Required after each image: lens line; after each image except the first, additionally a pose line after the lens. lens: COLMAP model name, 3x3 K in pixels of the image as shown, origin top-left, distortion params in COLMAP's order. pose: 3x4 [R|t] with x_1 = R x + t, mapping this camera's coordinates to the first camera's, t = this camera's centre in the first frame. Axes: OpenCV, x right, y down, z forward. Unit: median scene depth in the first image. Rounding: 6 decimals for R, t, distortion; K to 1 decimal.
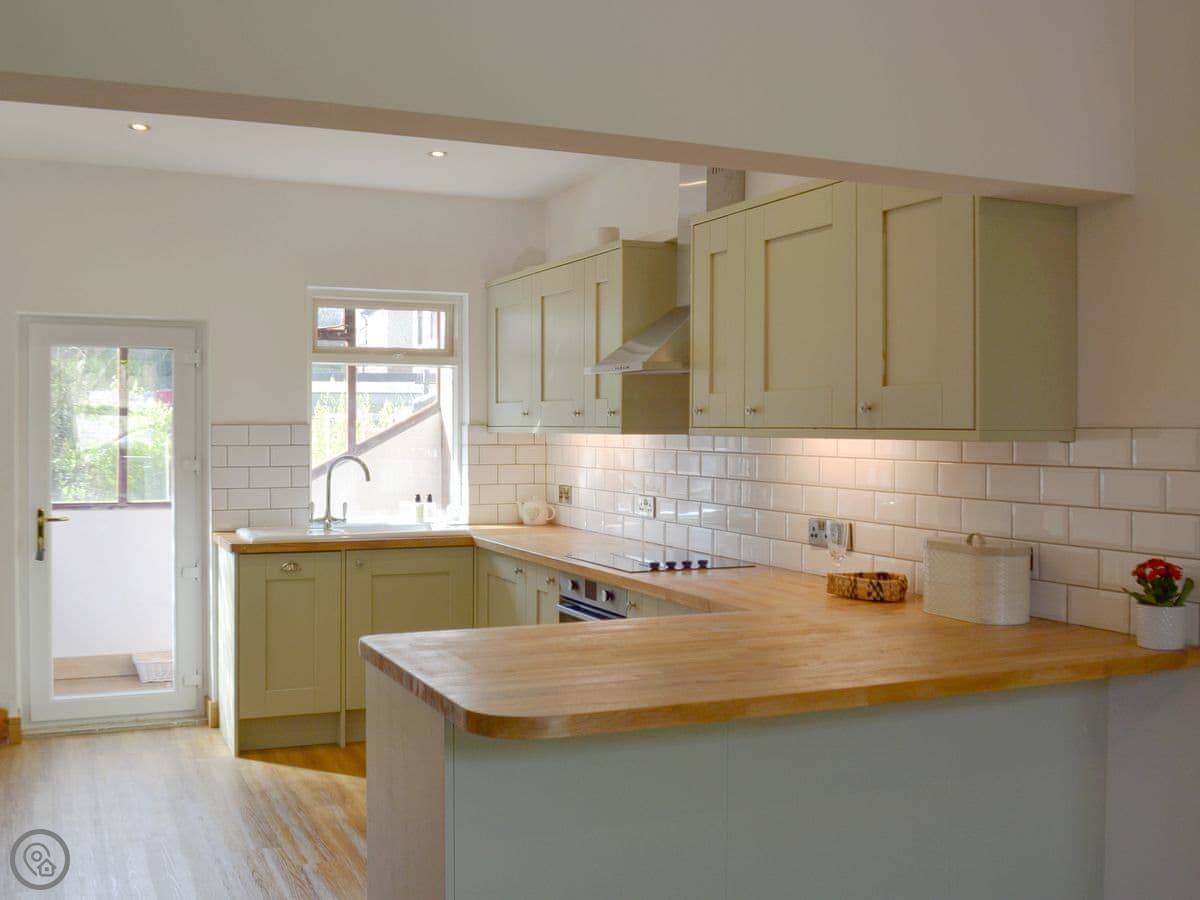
lens RADIAL K [[1297.0, 0, 598.7], [0, 1297.0, 495.5], [0, 0, 1]] dist [0.009381, 0.009767]
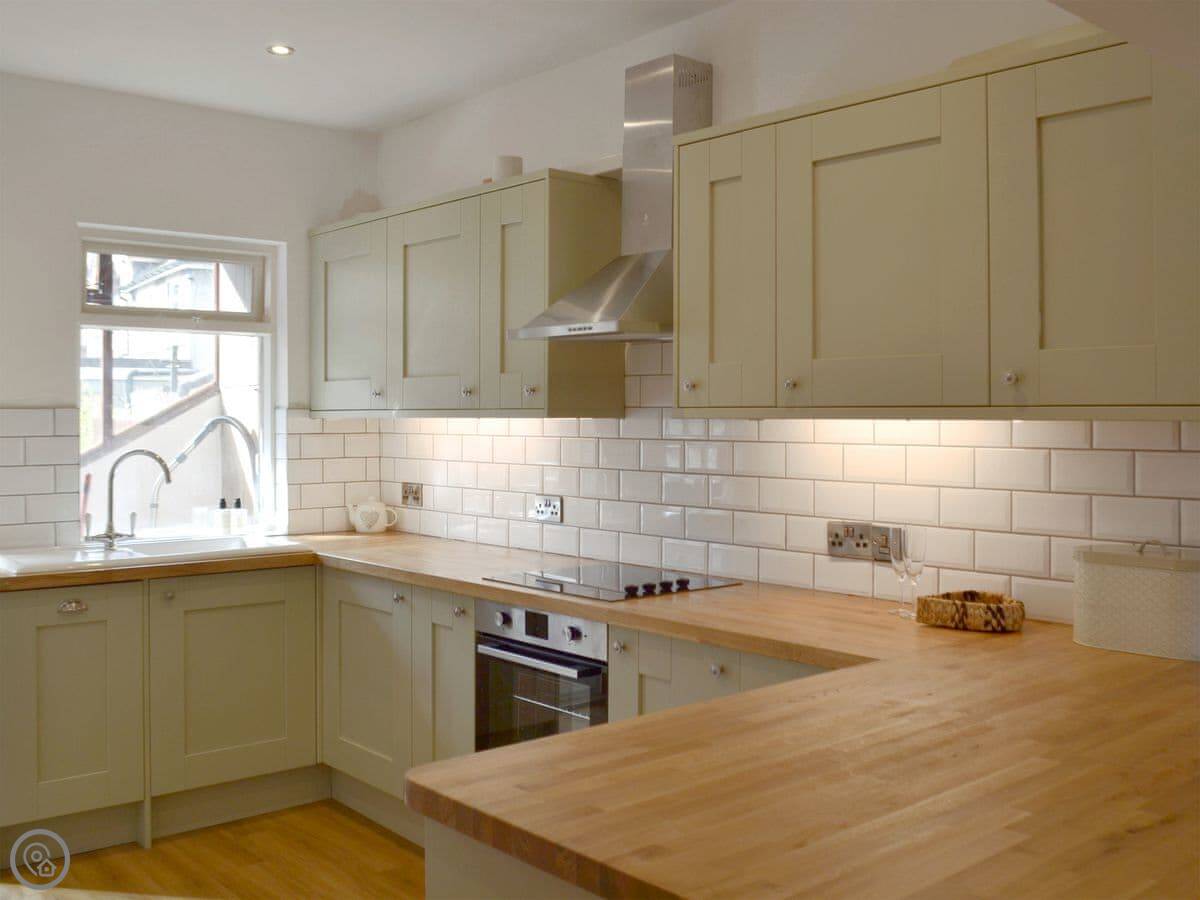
lens RADIAL K [[1169.5, 0, 600.0], [0, 1169.5, 450.0], [0, 0, 1]] dist [-0.070736, 0.040074]
pose [[0.949566, -0.011414, 0.313358, -0.159023], [0.019531, 0.999550, -0.022777, -0.010659], [-0.312957, 0.027748, 0.949362, 0.303934]]
